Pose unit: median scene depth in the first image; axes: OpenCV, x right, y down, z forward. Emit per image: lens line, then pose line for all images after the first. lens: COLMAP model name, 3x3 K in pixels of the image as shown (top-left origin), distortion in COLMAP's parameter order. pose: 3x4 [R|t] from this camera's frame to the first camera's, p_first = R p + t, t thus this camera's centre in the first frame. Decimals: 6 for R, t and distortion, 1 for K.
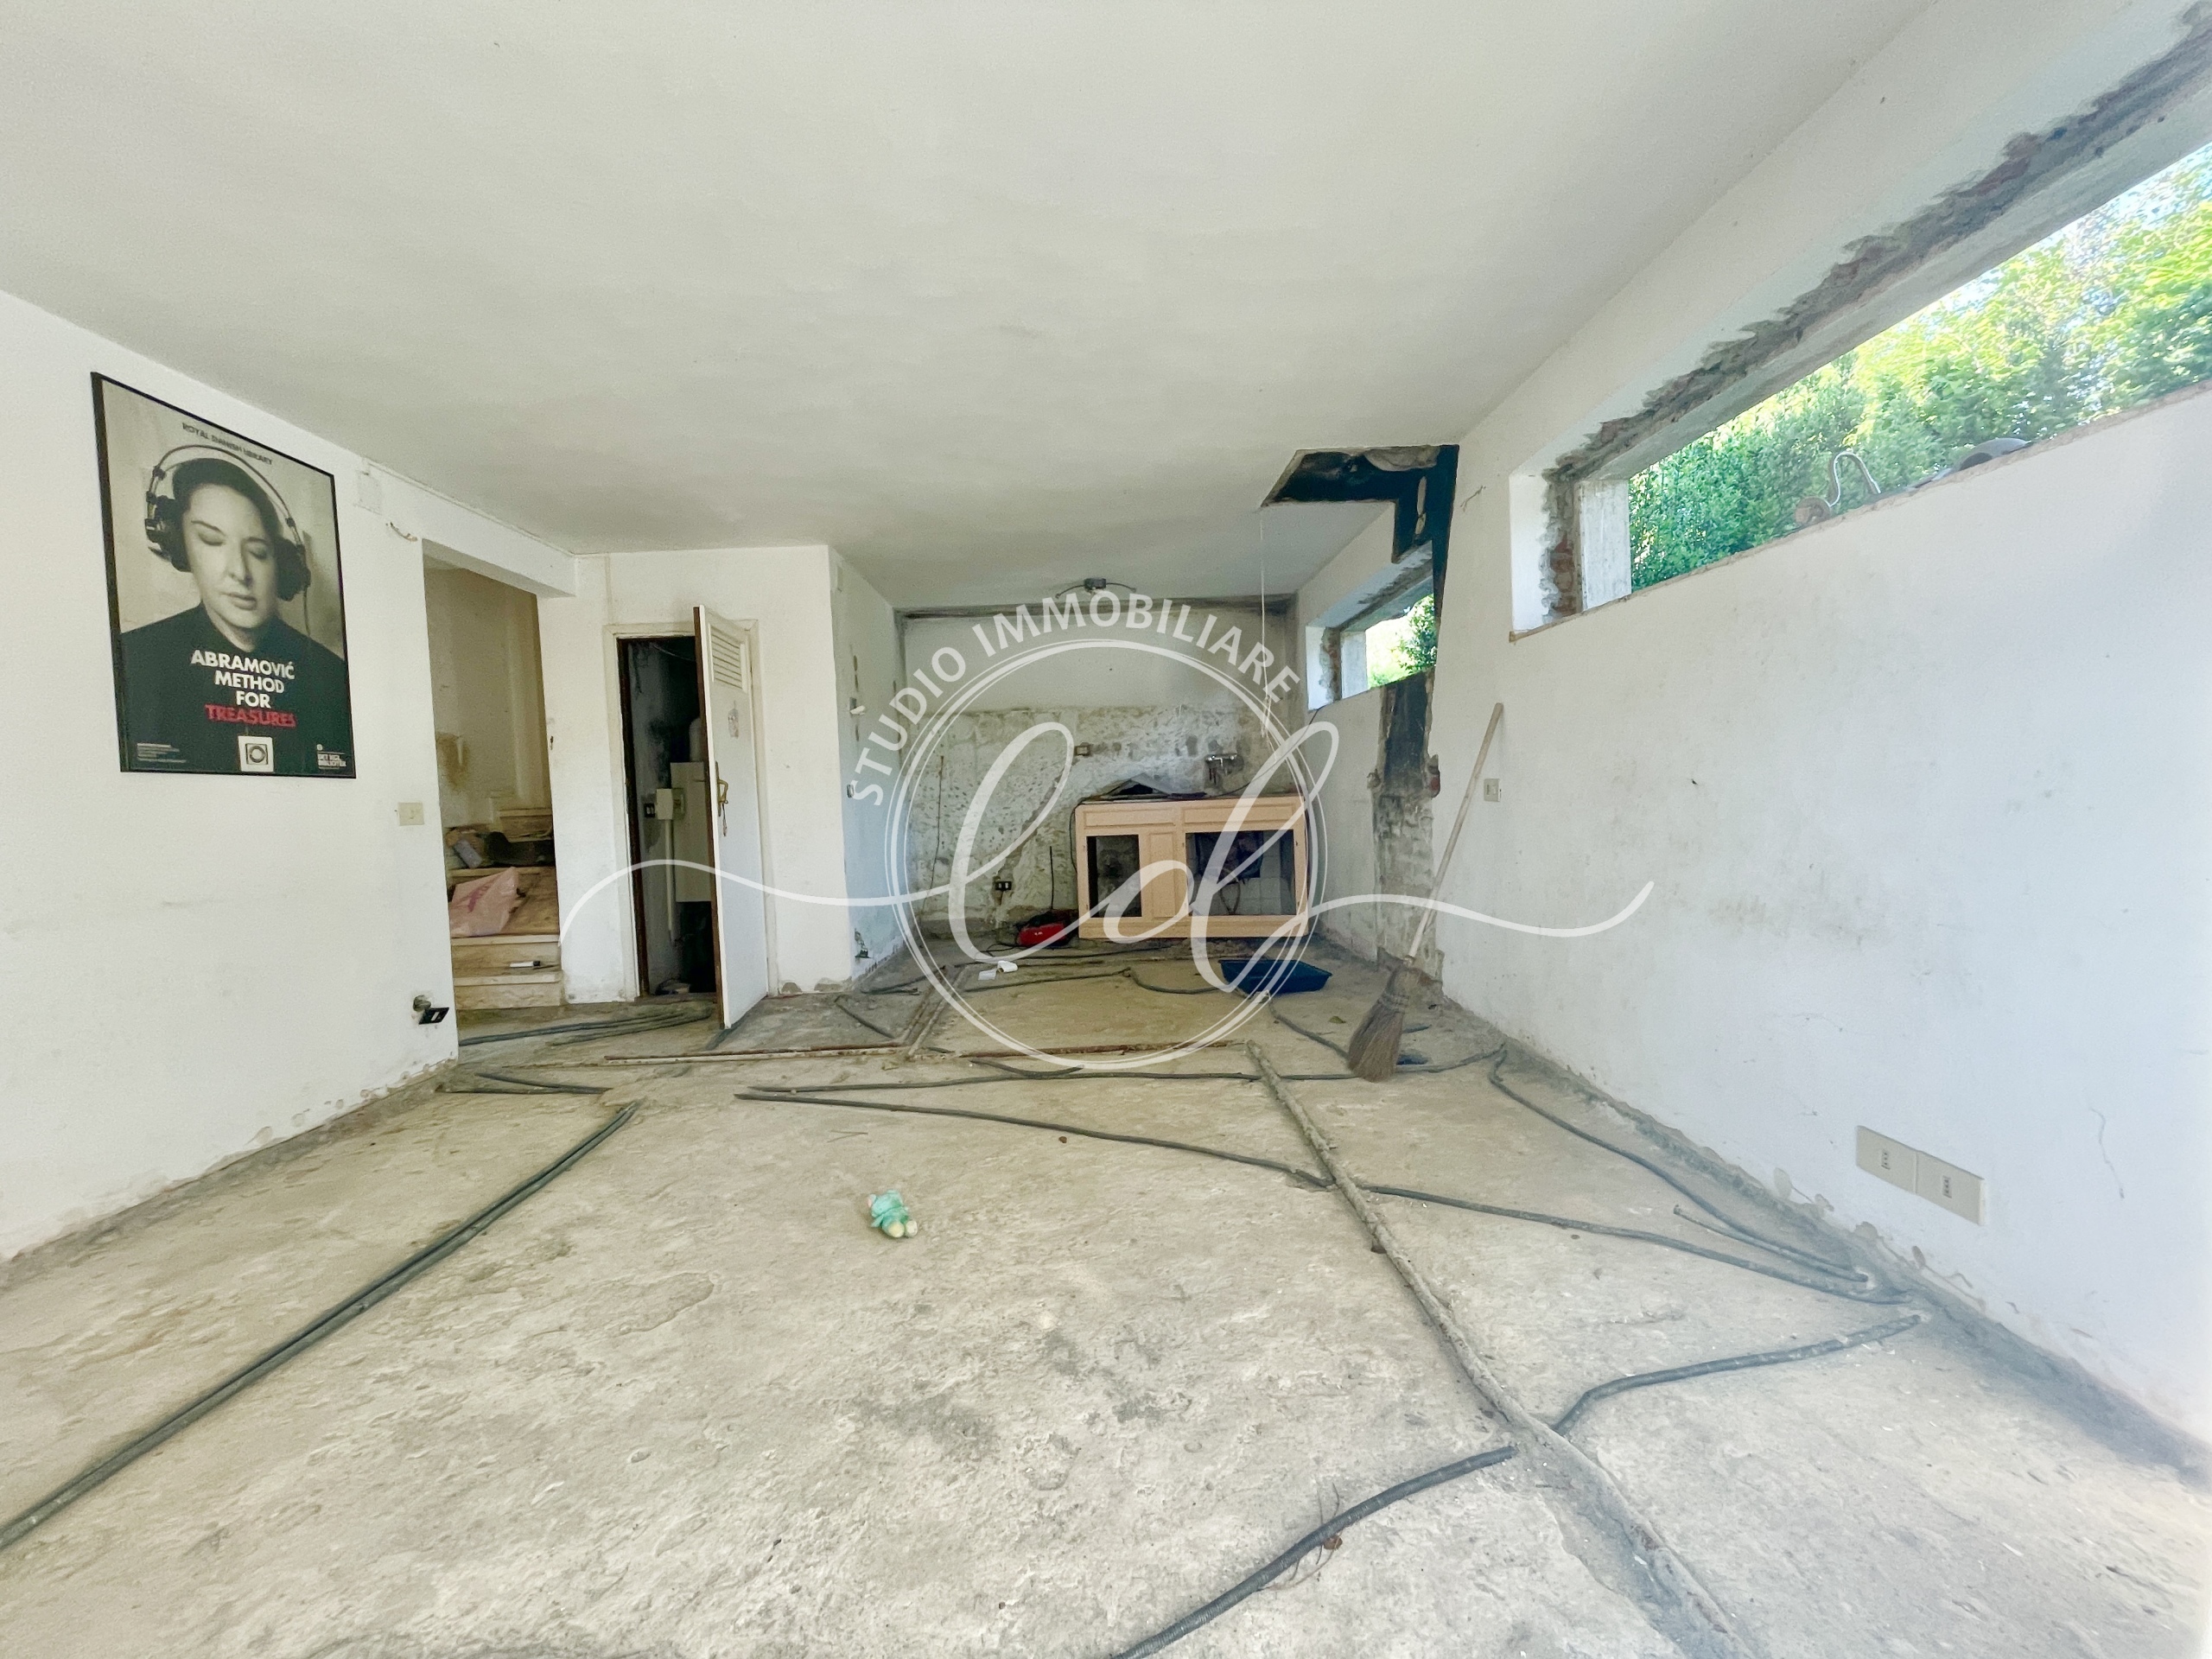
lens RADIAL K [[899.1, 0, 1106.0], [0, 899.1, 829.5], [0, 0, 1]] dist [-0.008192, 0.003020]
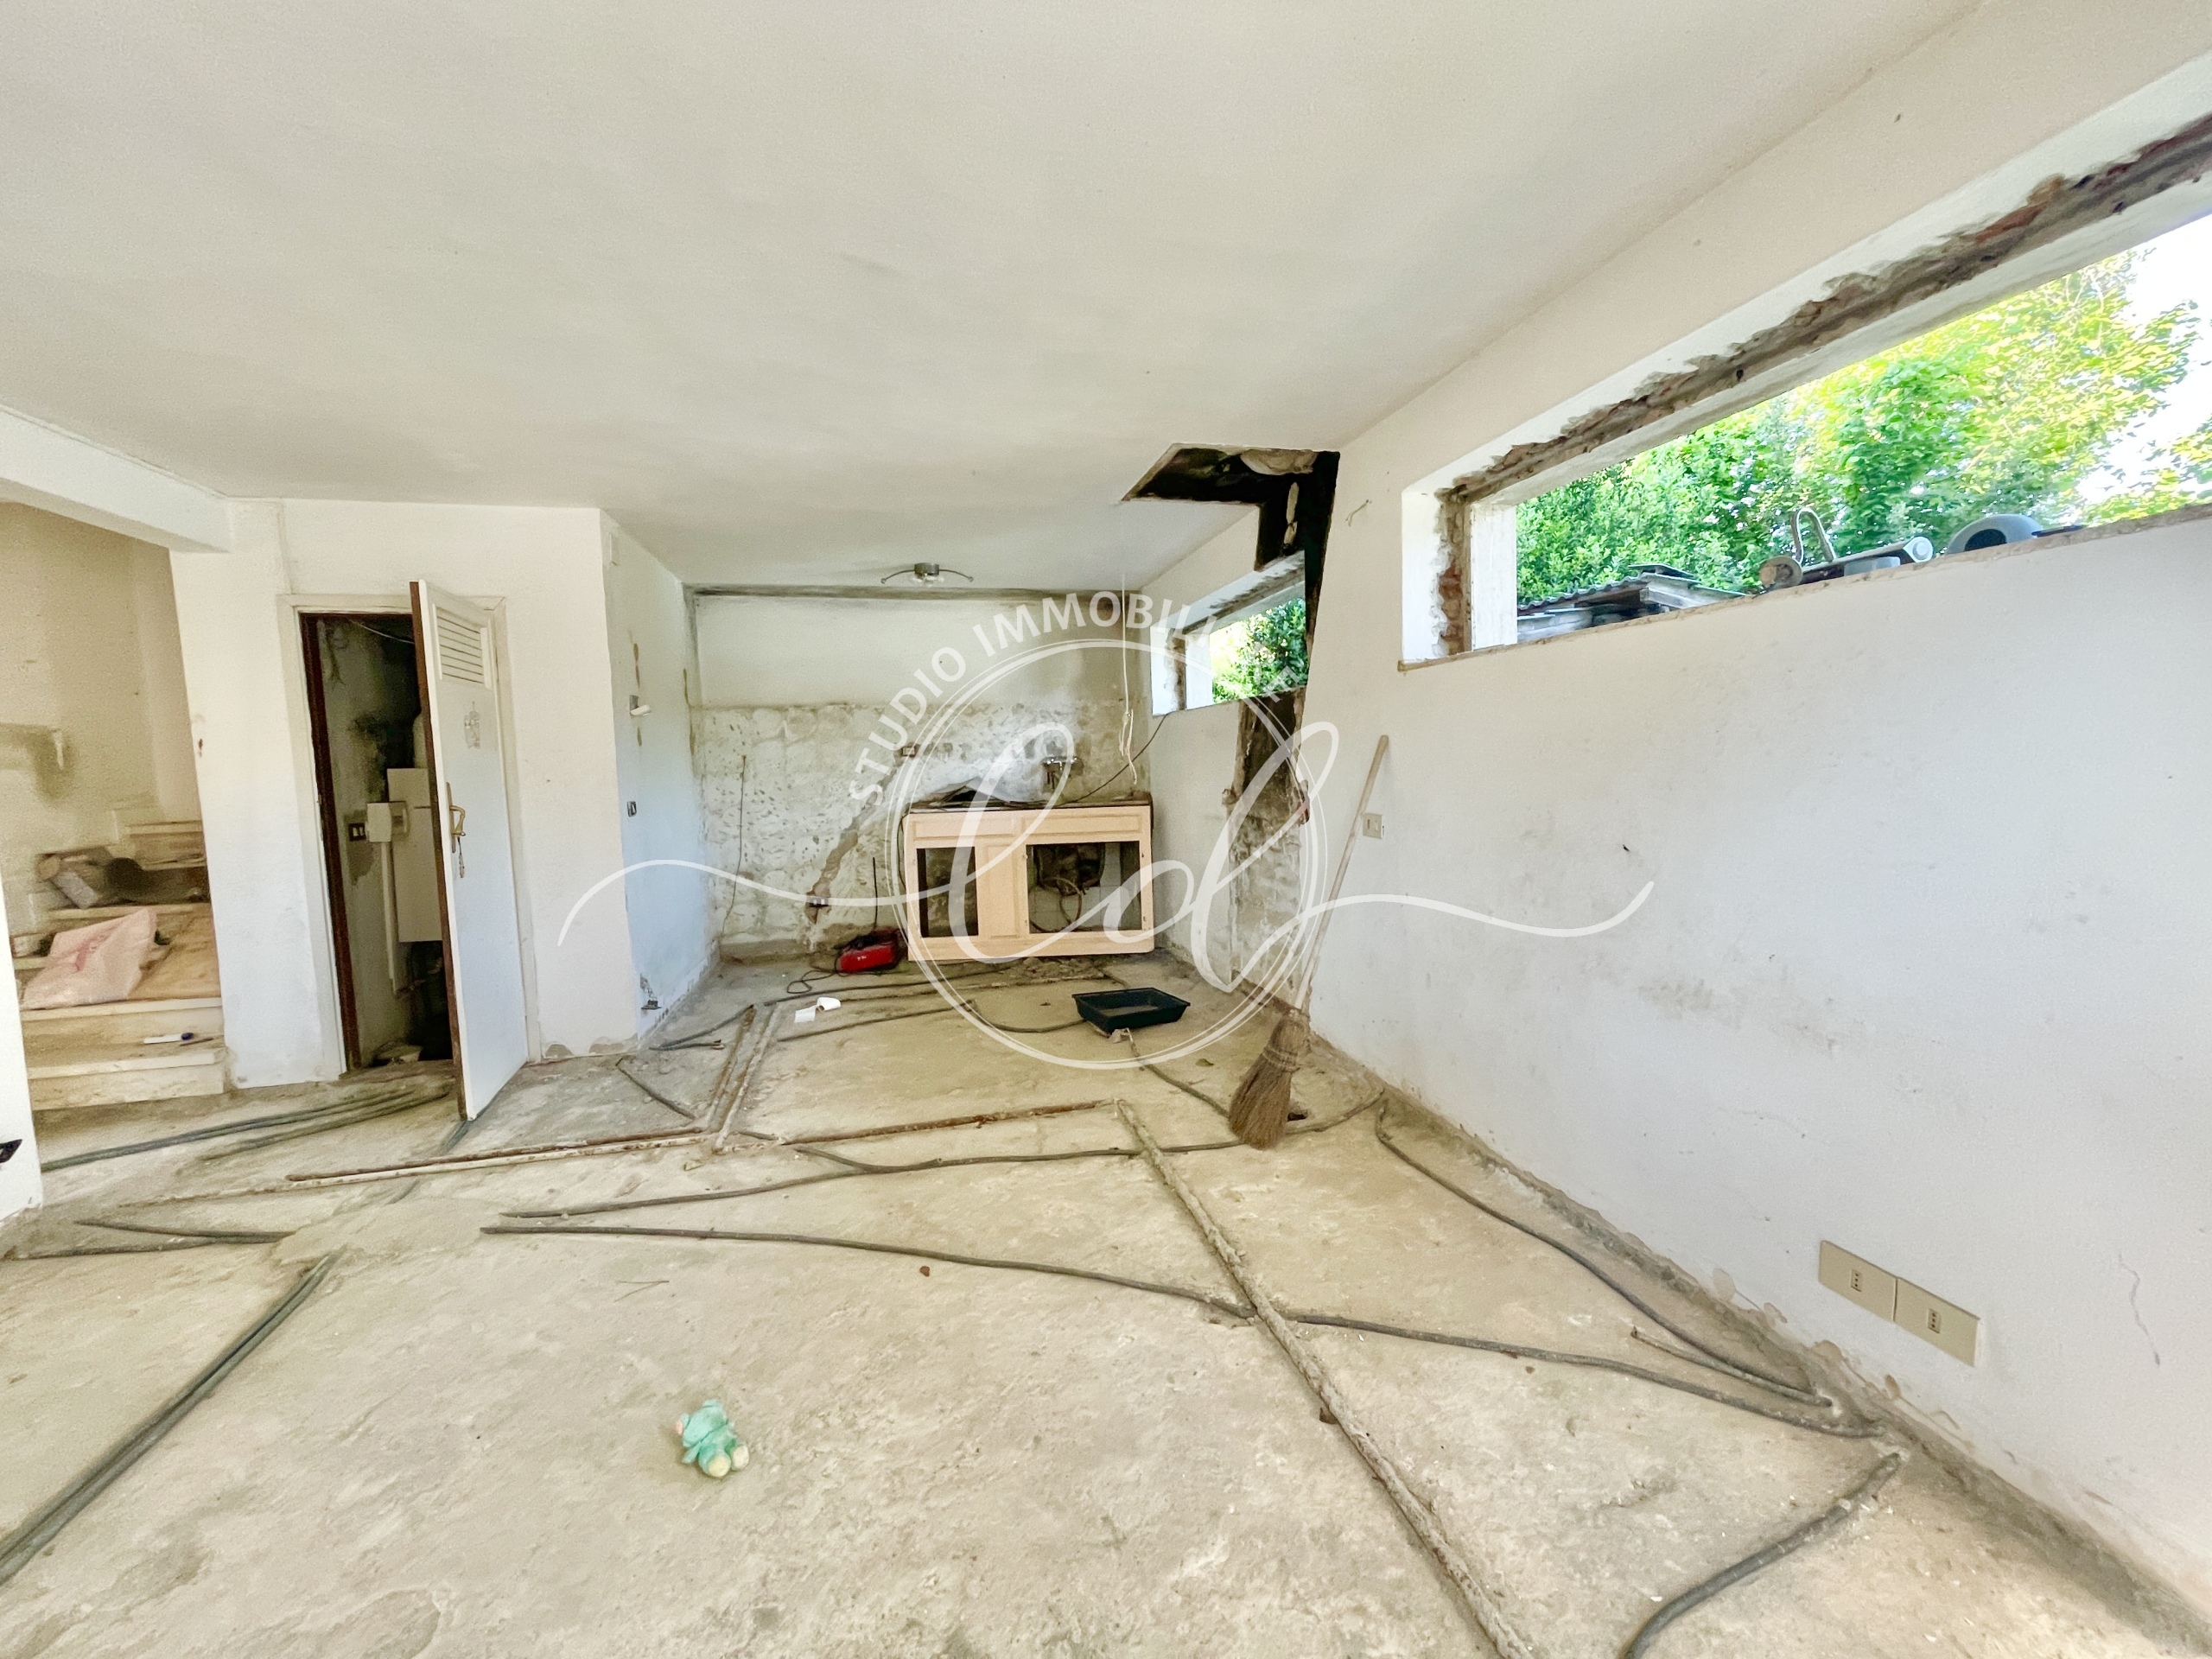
lens RADIAL K [[900.3, 0, 1106.0], [0, 900.3, 829.5], [0, 0, 1]] dist [-0.008661, 0.005008]
pose [[0.977438, -0.005113, 0.211158, -0.051558], [-0.000529, 0.999645, 0.026656, -0.072703], [-0.211220, -0.026166, 0.977088, 0.151026]]
